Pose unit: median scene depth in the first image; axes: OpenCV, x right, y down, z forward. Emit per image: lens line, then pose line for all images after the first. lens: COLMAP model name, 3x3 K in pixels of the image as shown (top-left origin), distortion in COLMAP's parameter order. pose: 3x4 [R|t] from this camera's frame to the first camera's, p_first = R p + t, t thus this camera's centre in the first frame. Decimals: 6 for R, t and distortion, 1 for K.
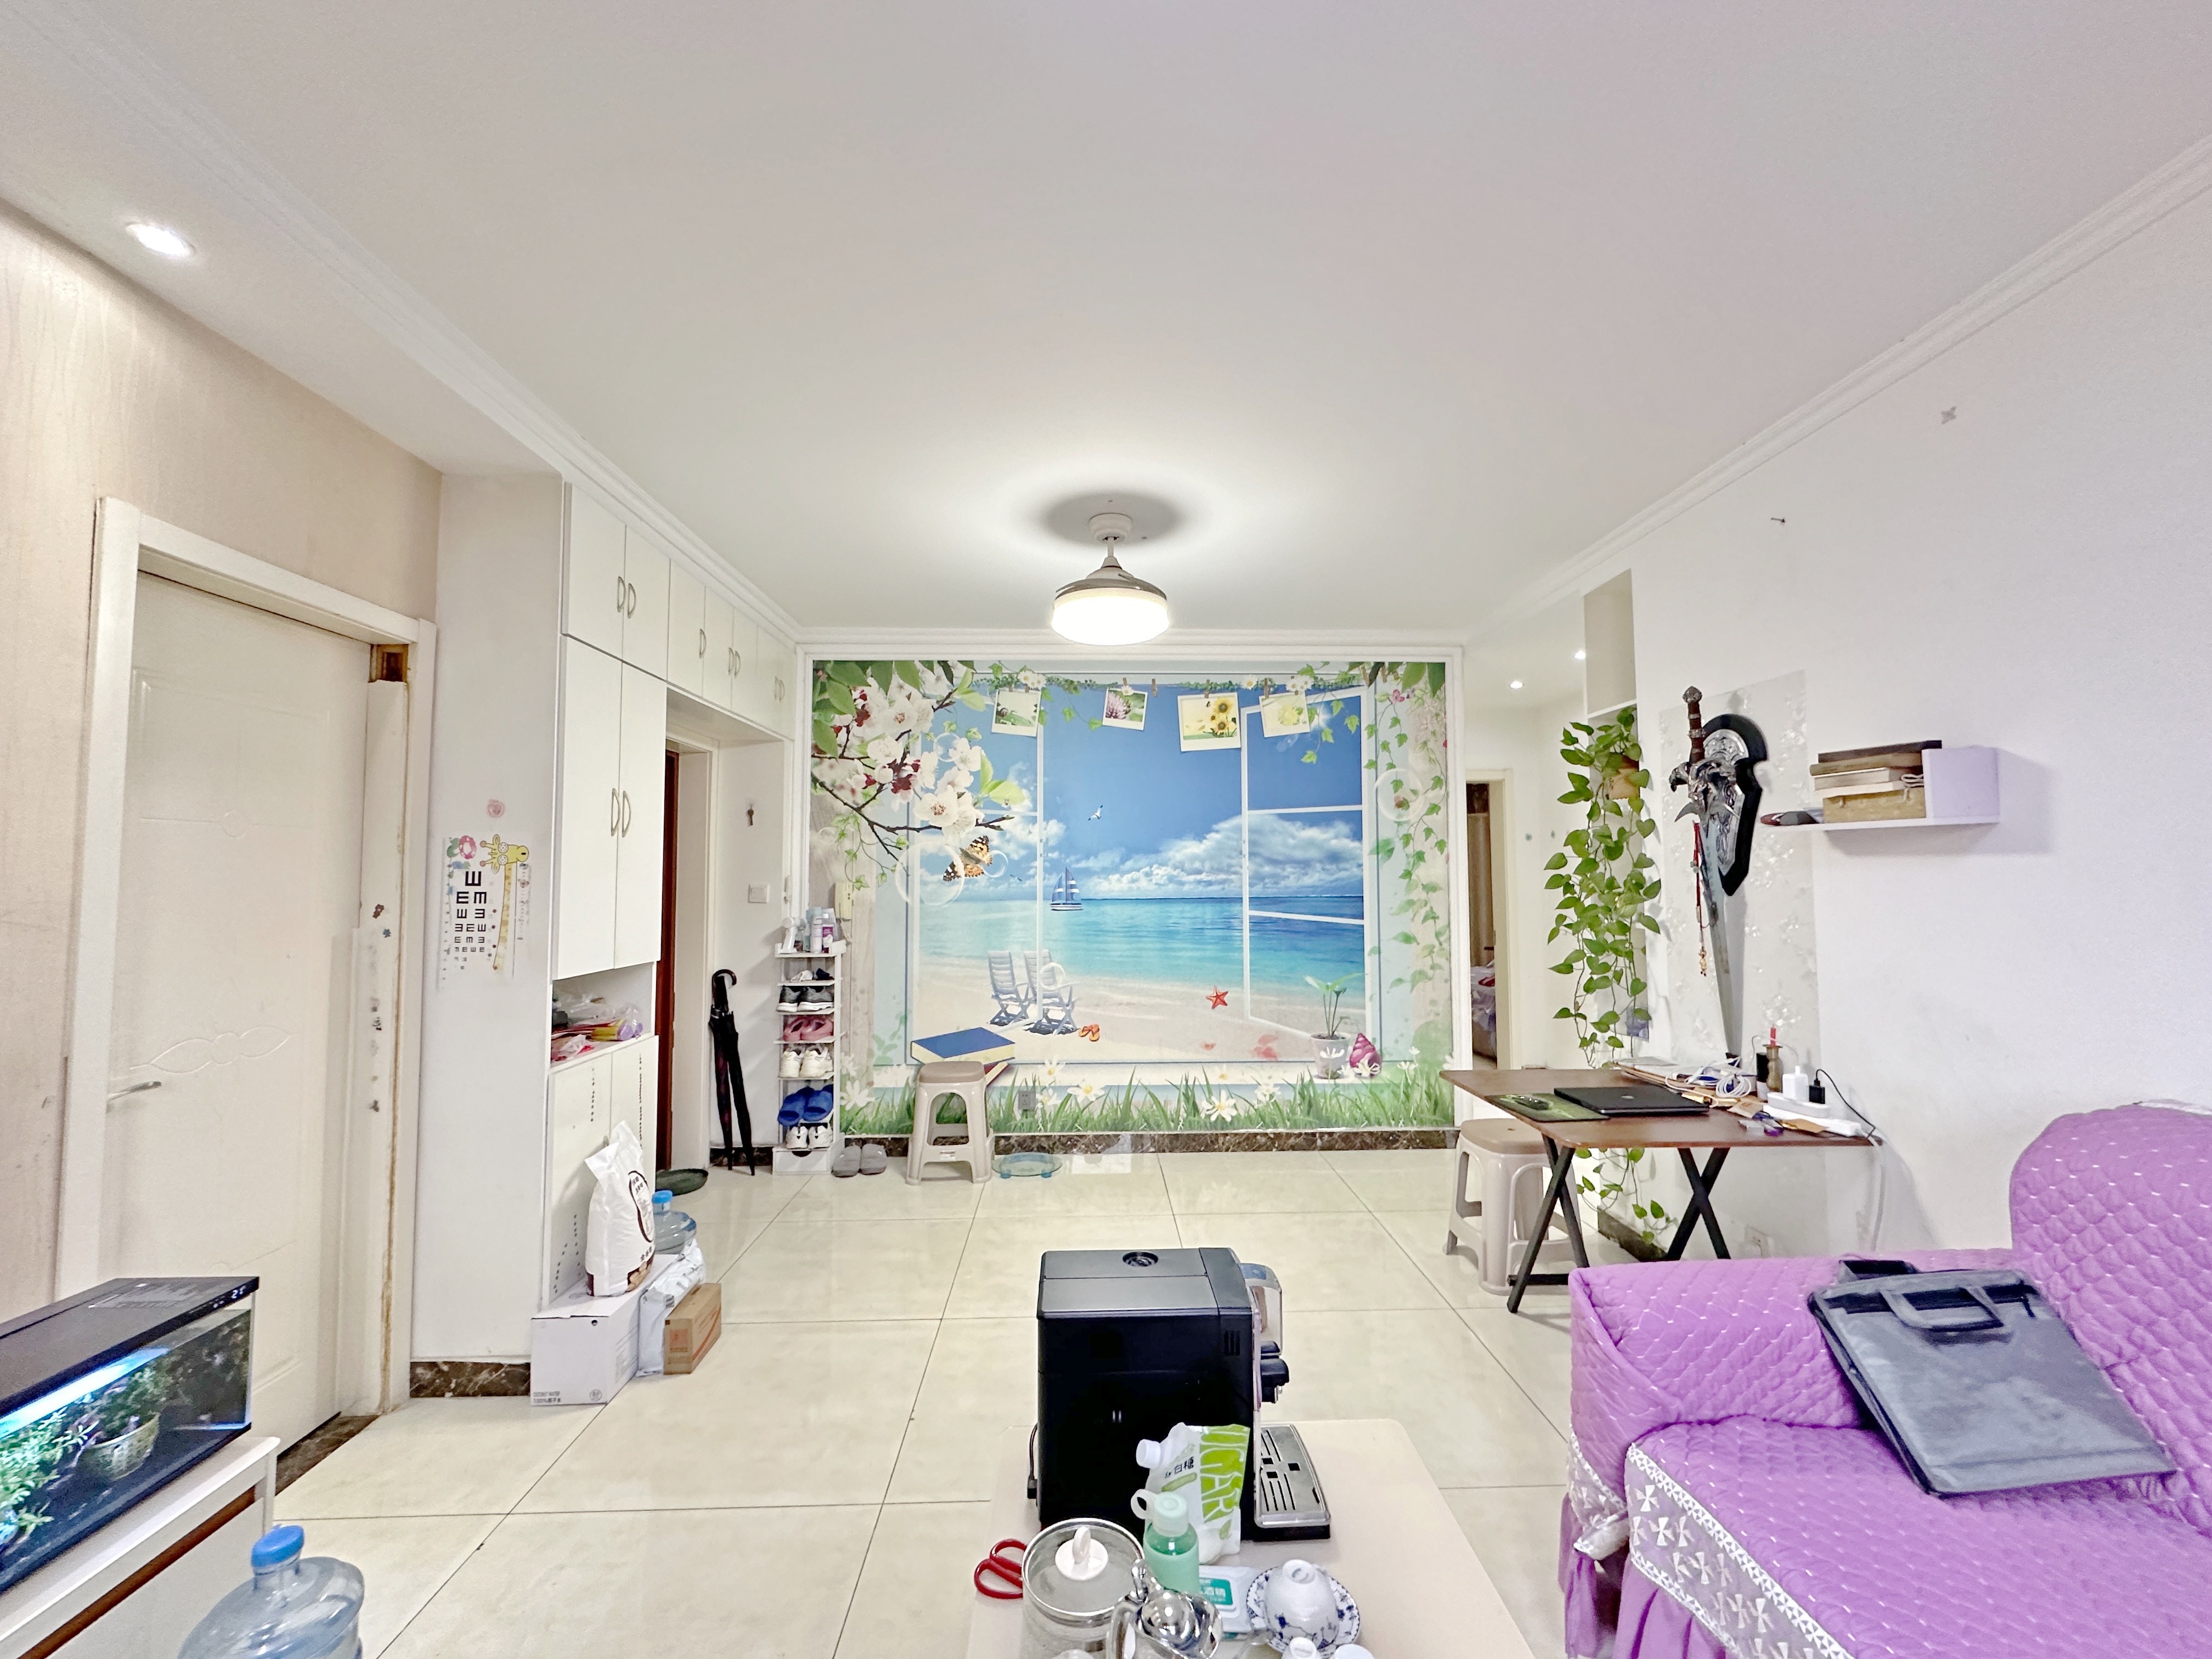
lens RADIAL K [[880.0, 0, 1107.2], [0, 880.0, 831.8], [0, 0, 1]] dist [-0.000708, 0.000353]
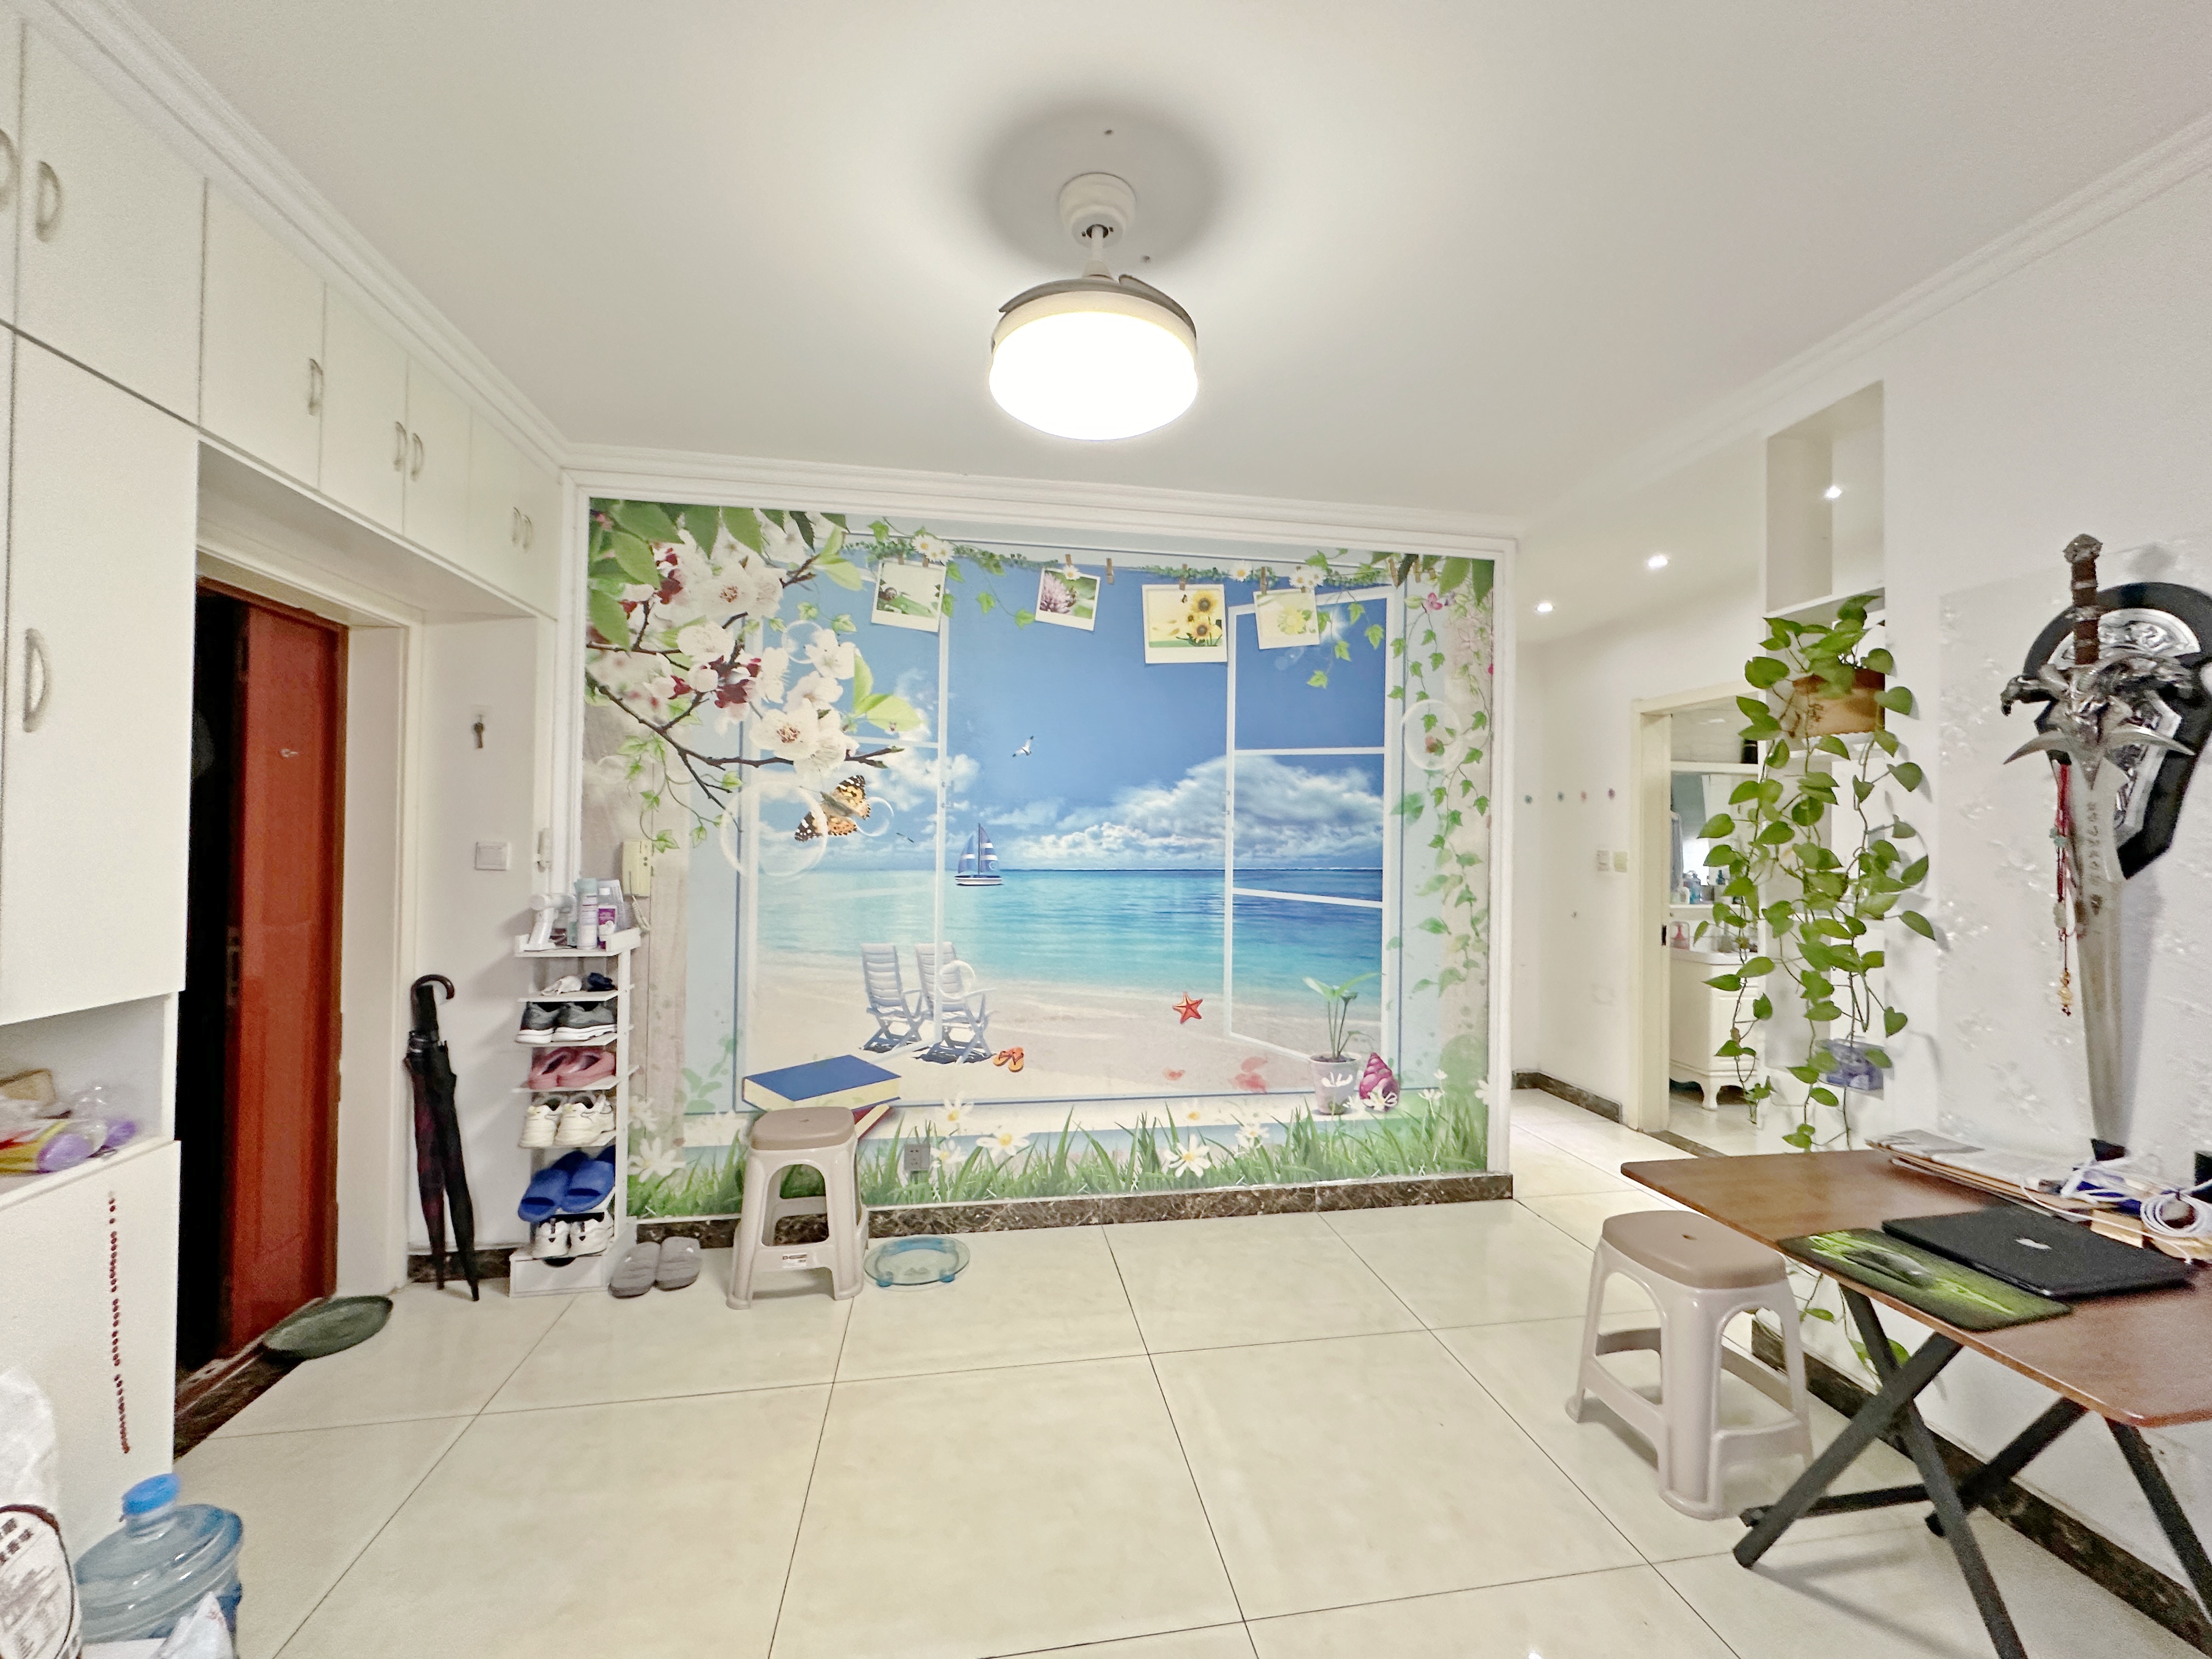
lens RADIAL K [[880.0, 0, 1108.7], [0, 880.0, 831.3], [0, 0, 1]] dist [-0.000708, 0.000353]
pose [[0.990381, 0.017234, 0.137292, -0.040954], [-0.022847, 0.998962, 0.039412, 0.016745], [-0.136470, -0.042170, 0.989746, 0.300596]]
